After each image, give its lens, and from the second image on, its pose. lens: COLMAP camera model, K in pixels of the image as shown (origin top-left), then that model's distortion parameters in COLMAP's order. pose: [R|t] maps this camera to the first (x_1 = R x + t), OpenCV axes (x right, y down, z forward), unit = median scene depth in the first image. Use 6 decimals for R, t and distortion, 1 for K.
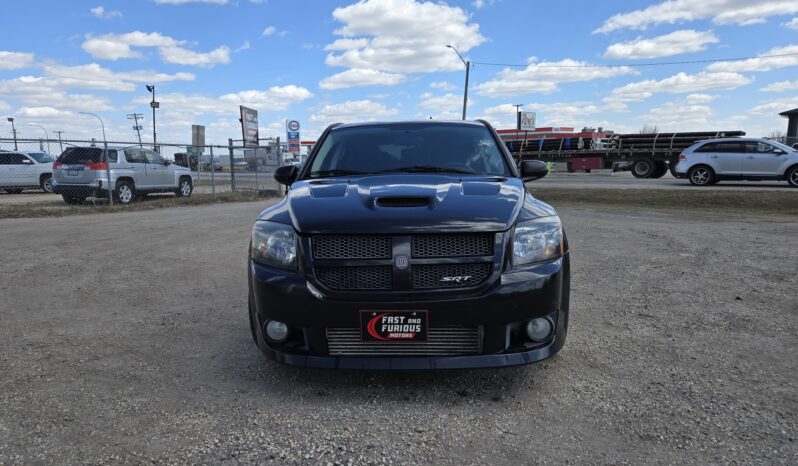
lens RADIAL K [[541.9, 0, 394.9], [0, 541.9, 231.1], [0, 0, 1]] dist [0.084035, -0.075922]
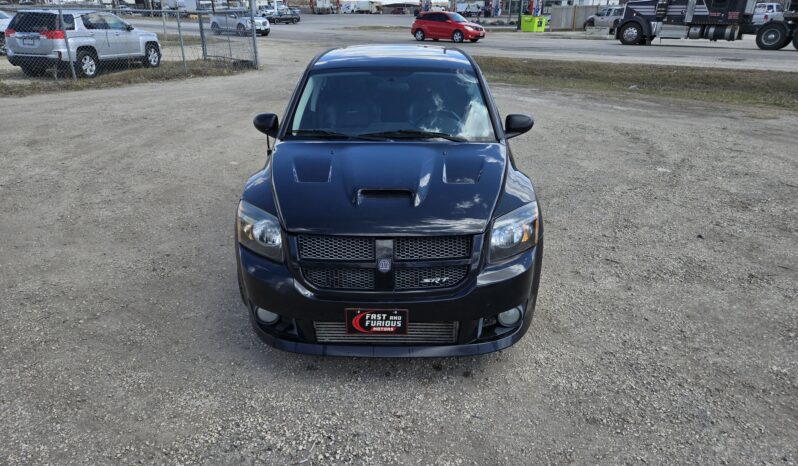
lens RADIAL K [[544.6, 0, 401.8], [0, 544.6, 233.9], [0, 0, 1]] dist [0.085063, -0.079587]
pose [[0.999068, 0.005181, 0.042850, 0.000564], [-0.016193, 0.965251, 0.260822, -0.250722], [-0.040009, -0.261272, 0.964436, -0.007886]]
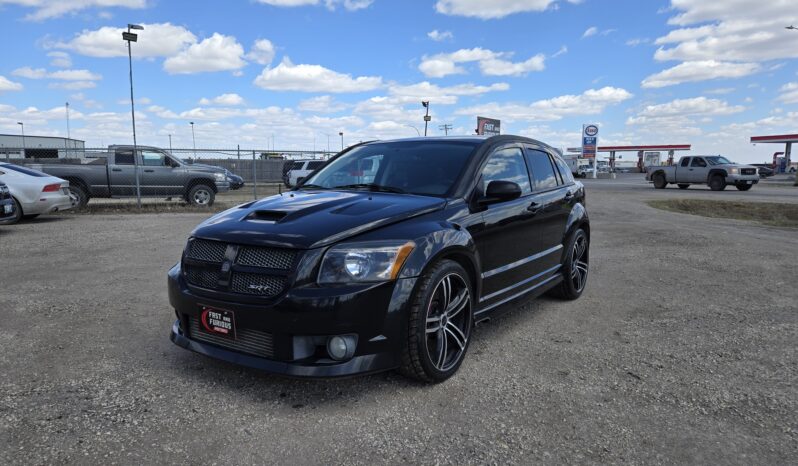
lens RADIAL K [[541.2, 0, 386.2], [0, 541.2, 239.8], [0, 0, 1]] dist [0.087763, -0.077919]
pose [[0.843408, 0.084027, -0.530663, 0.820714], [-0.081408, 0.996277, 0.028368, -0.055896], [0.531071, 0.019274, 0.847108, 0.174298]]
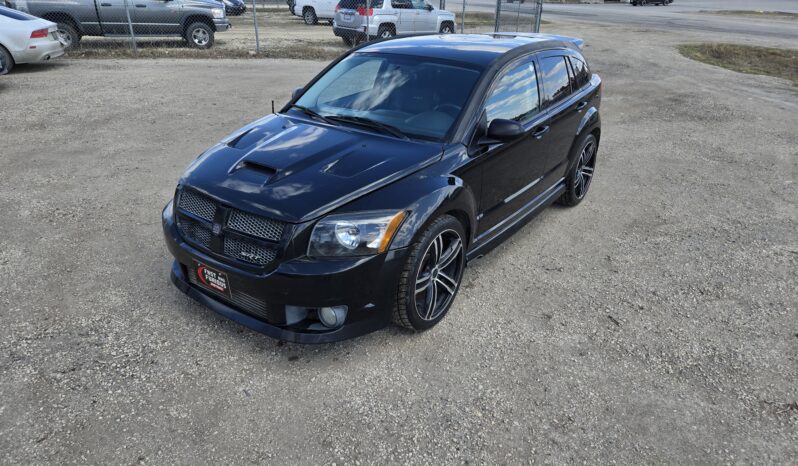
lens RADIAL K [[541.9, 0, 394.9], [0, 541.9, 231.1], [0, 0, 1]] dist [0.084035, -0.075922]
pose [[0.835601, 0.252920, -0.487650, 0.808088], [-0.098402, 0.942263, 0.320090, -0.314375], [0.540452, -0.219482, 0.812244, 0.230720]]
